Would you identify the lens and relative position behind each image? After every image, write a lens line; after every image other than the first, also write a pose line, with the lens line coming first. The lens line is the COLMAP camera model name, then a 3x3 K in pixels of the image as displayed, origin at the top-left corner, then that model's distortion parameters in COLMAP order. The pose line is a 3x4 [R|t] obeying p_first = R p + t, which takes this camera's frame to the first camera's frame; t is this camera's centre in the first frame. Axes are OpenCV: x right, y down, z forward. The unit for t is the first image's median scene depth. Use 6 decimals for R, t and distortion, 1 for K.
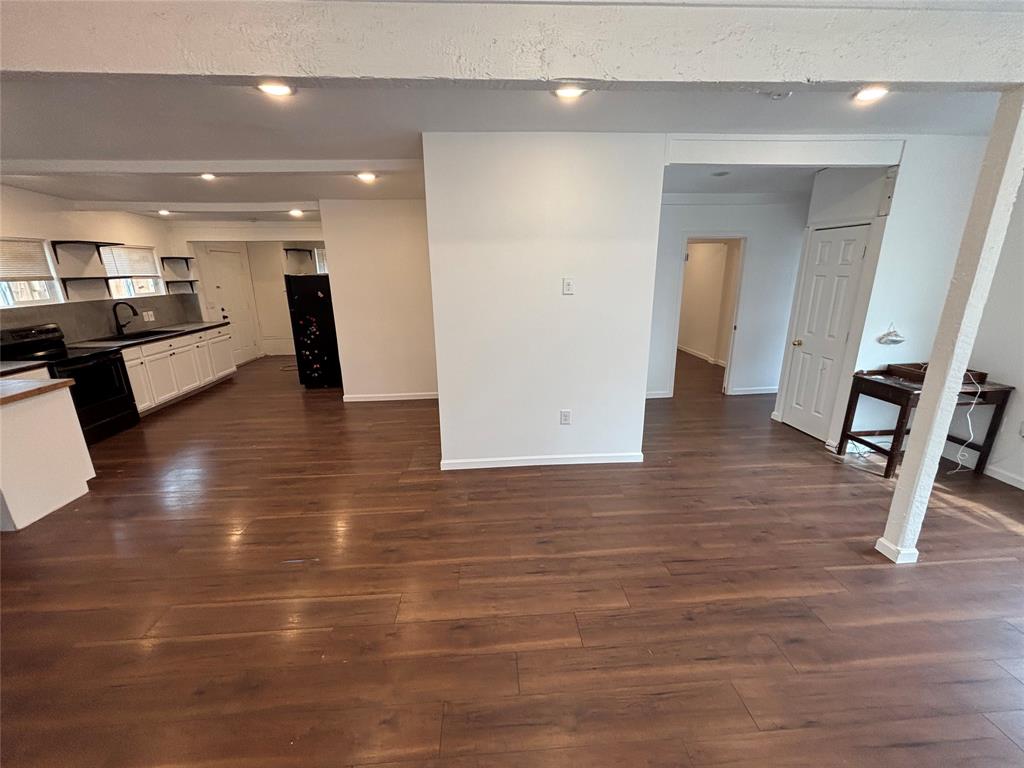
lens RADIAL K [[417.3, 0, 513.9], [0, 417.3, 384.8], [0, 0, 1]] dist [-0.000868, 0.000145]
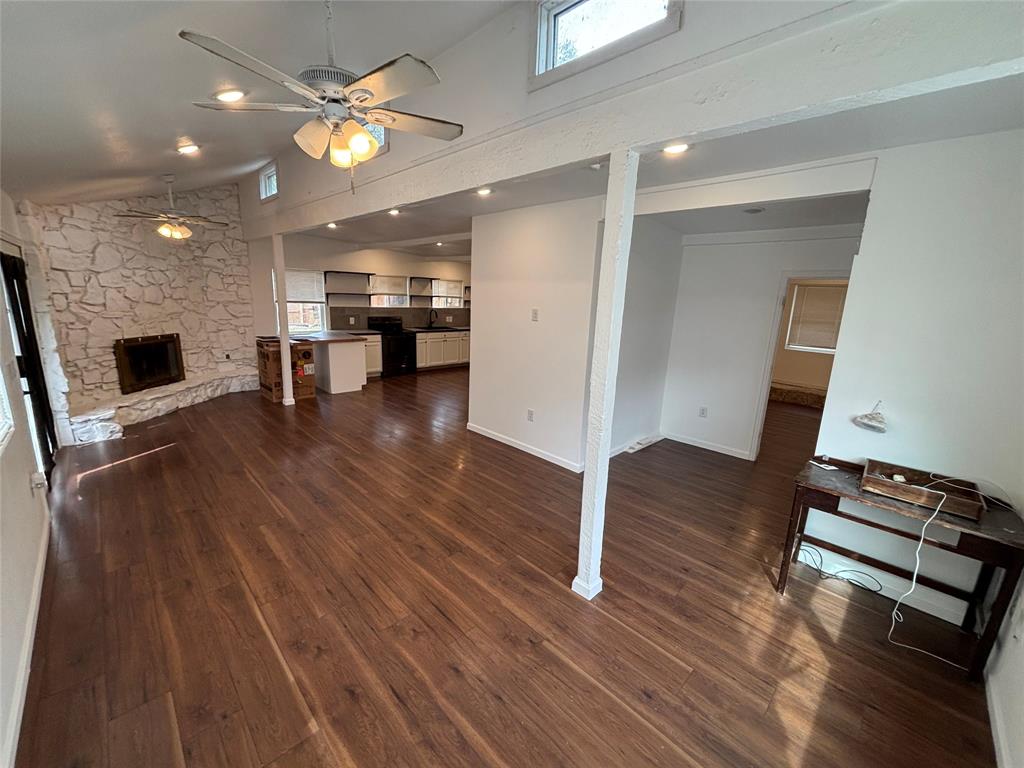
lens RADIAL K [[417.3, 0, 513.9], [0, 417.3, 384.8], [0, 0, 1]] dist [-0.000868, 0.000145]
pose [[0.652375, 0.197339, -0.731754, 0.806100], [-0.253632, 0.966683, 0.034575, -0.034334], [0.714197, 0.163040, 0.680691, 0.057145]]
